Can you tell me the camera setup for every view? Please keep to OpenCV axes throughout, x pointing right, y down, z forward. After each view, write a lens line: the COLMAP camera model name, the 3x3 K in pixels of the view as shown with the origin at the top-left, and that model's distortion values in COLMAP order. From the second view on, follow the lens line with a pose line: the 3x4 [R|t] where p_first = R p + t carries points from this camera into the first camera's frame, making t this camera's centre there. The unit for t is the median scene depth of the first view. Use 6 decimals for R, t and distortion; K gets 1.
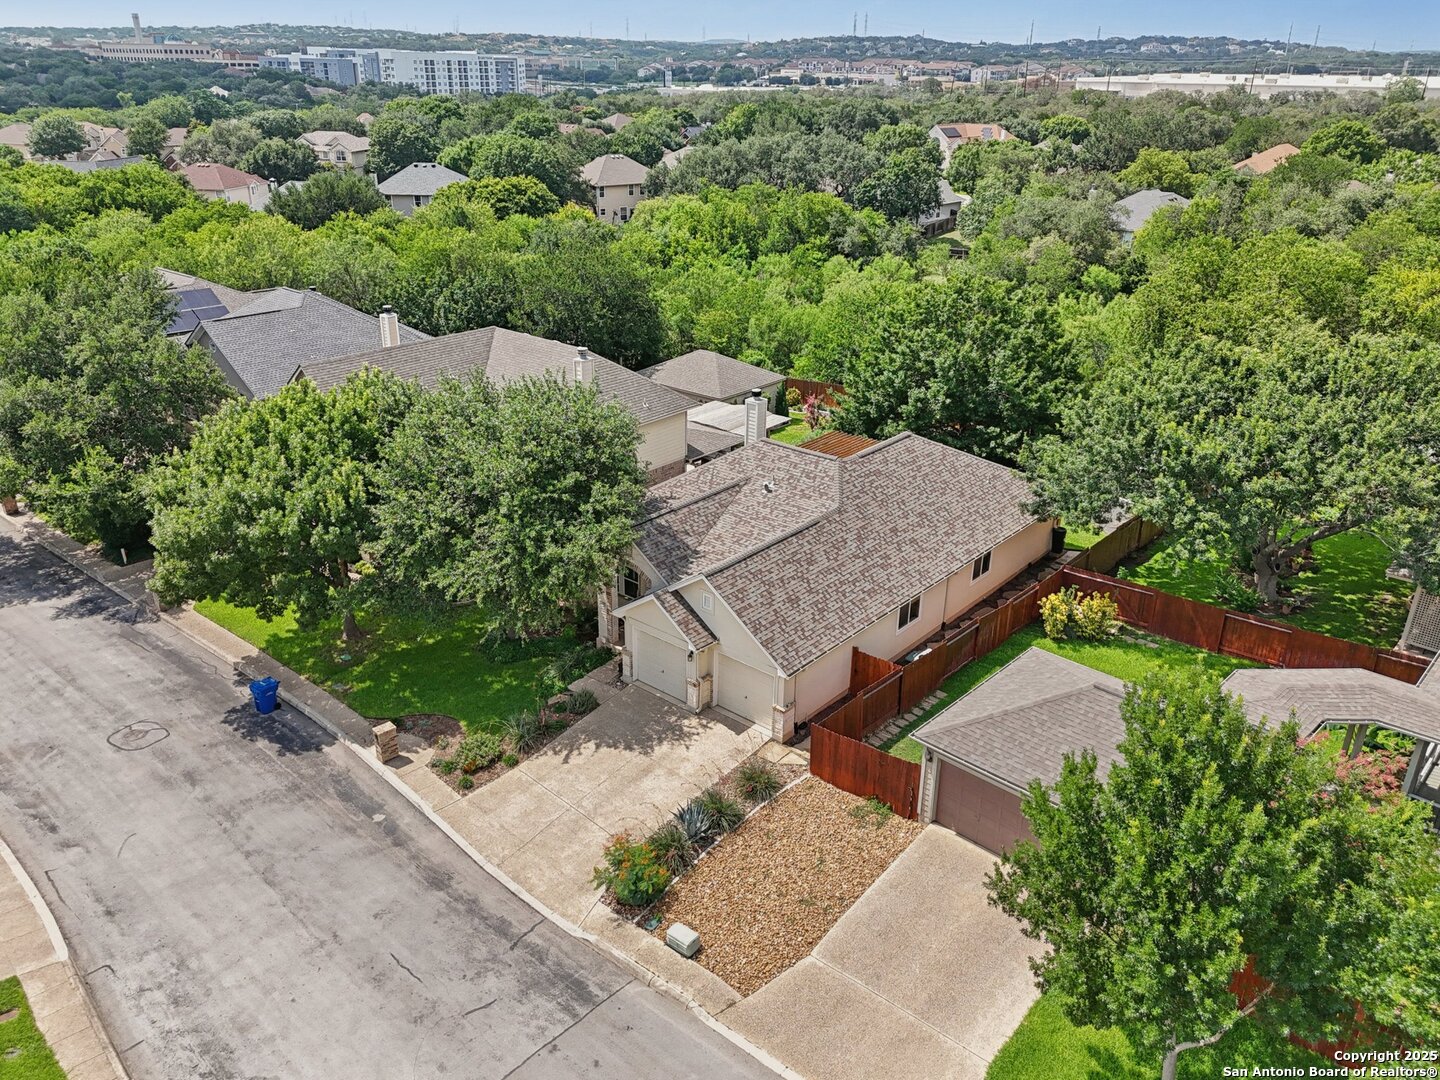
lens RADIAL K [[1078.7, 0, 720.0], [0, 1078.7, 540.0], [0, 0, 1]] dist [0.056431, -0.045942]
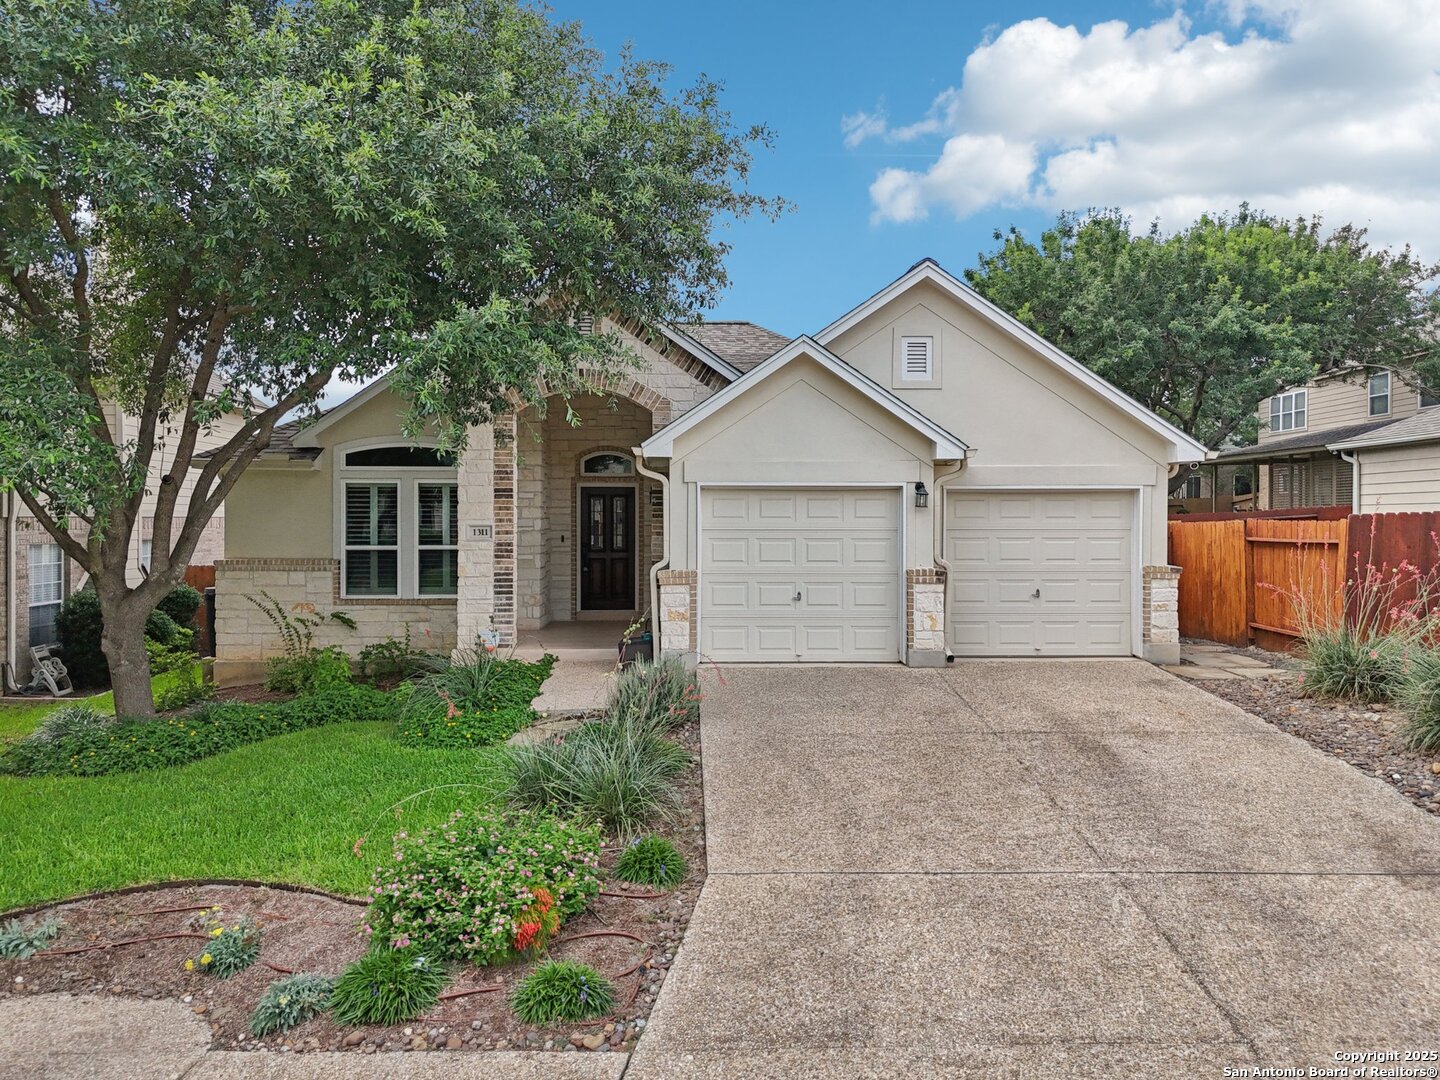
lens RADIAL K [[1078.7, 0, 720.0], [0, 1078.7, 540.0], [0, 0, 1]] dist [0.056431, -0.045942]
pose [[0.727794, -0.018045, 0.685558, -0.338651], [0.281258, 0.919570, -0.274381, 0.208125], [-0.625467, 0.392512, 0.674333, 0.816057]]
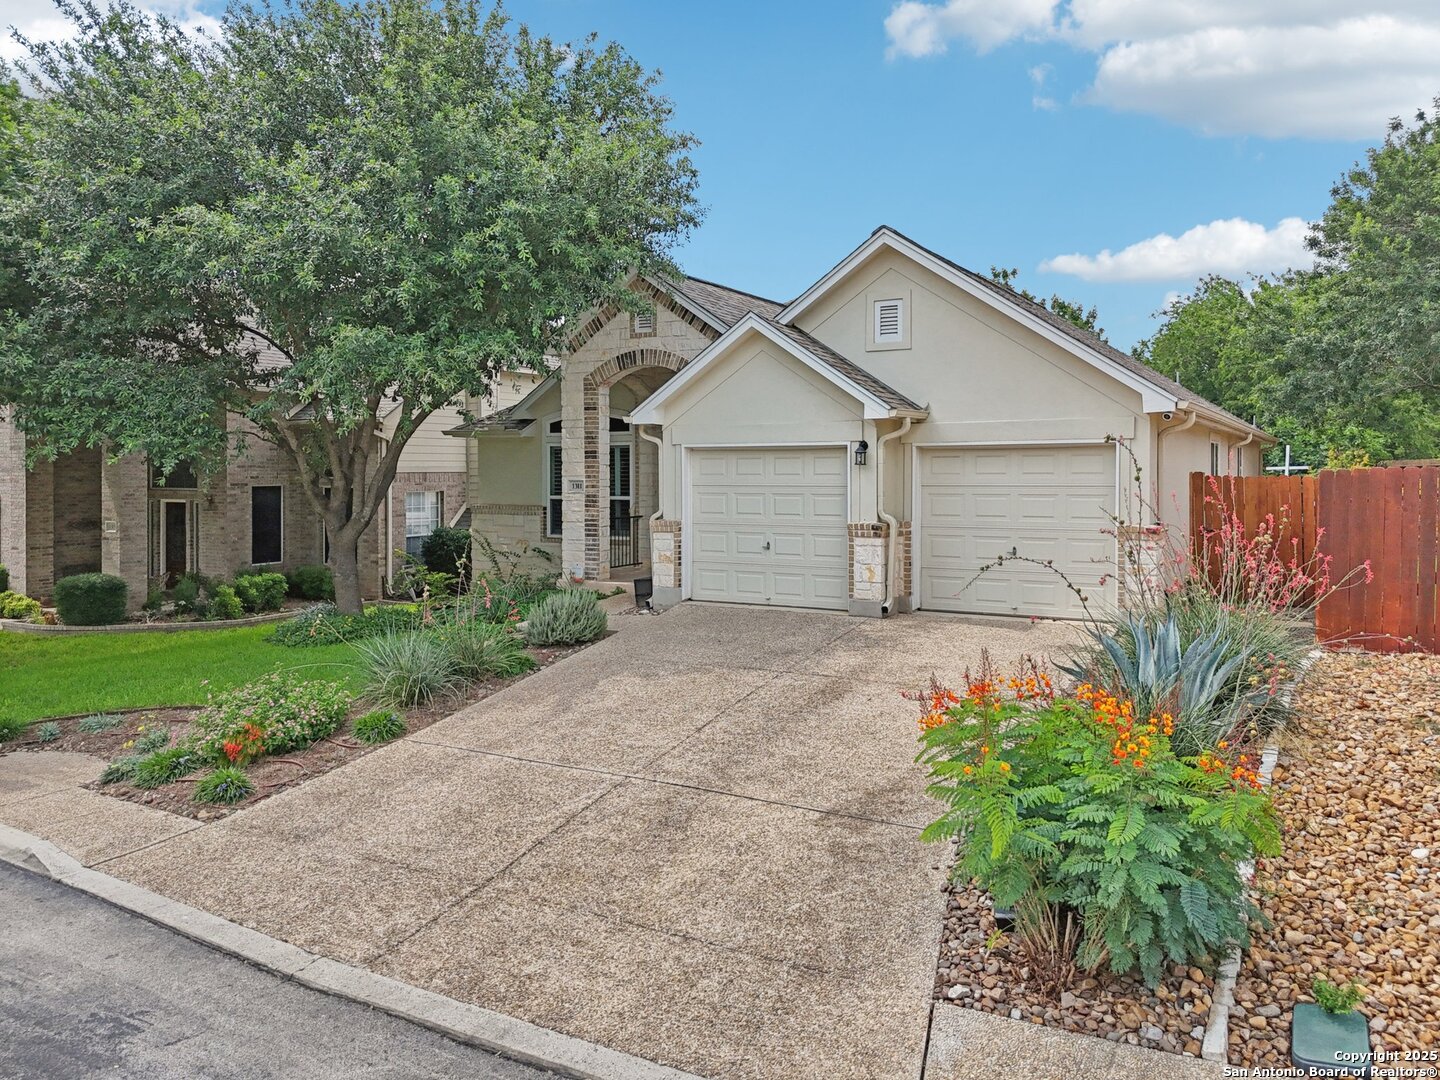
lens RADIAL K [[1100.3, 0, 716.8], [0, 1100.3, 490.6], [0, 0, 1]] dist [0.058355, -0.000835]
pose [[0.980761, -0.012540, 0.194807, -0.159974], [0.087067, 0.921277, -0.379037, 0.271660], [-0.174718, 0.388706, 0.904644, 0.668344]]
